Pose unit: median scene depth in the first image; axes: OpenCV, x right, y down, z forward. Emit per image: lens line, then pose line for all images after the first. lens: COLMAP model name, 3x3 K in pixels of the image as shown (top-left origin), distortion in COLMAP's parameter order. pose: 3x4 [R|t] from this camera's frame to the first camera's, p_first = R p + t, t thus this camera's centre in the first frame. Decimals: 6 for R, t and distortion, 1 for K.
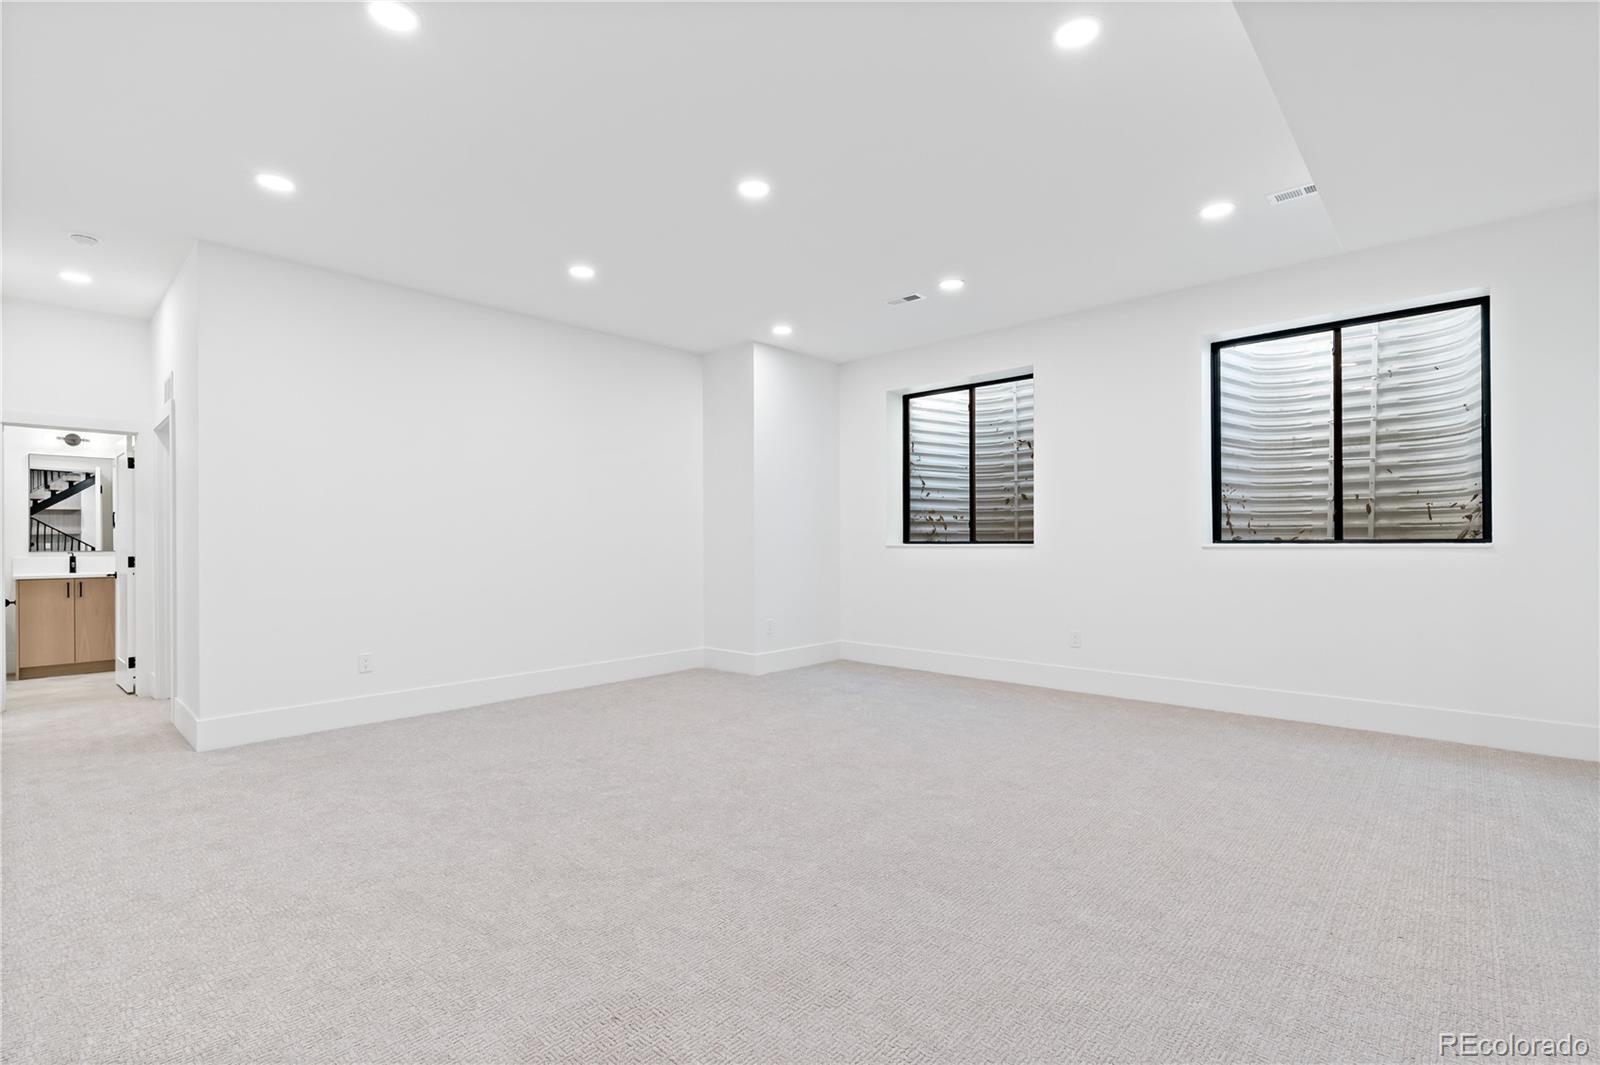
lens RADIAL K [[733.2, 0, 800.5], [0, 733.2, 540.6], [0, 0, 1]] dist [0.002263, 0.000671]
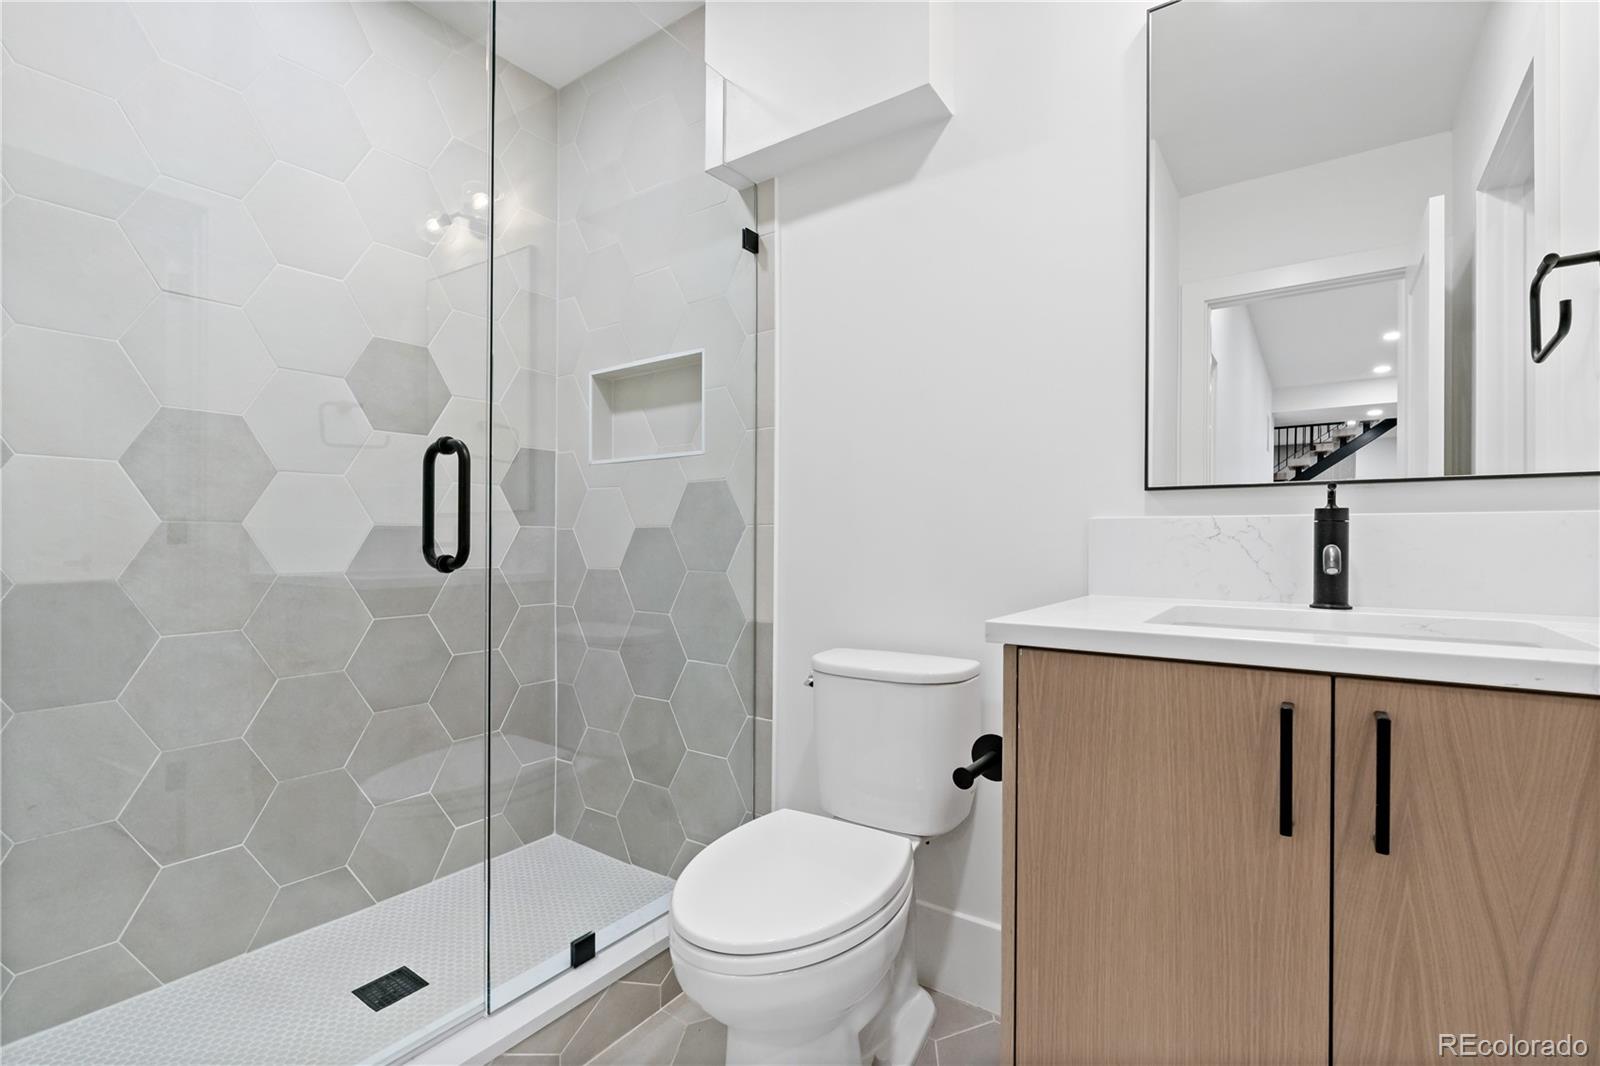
lens RADIAL K [[733.2, 0, 800.0], [0, 733.2, 537.8], [0, 0, 1]] dist [0.002263, 0.000671]
pose [[0.152265, 0.014325, -0.988236, -0.842835], [-0.016492, 0.999793, 0.011952, 0.027633], [0.988202, 0.014478, 0.152469, 0.854555]]
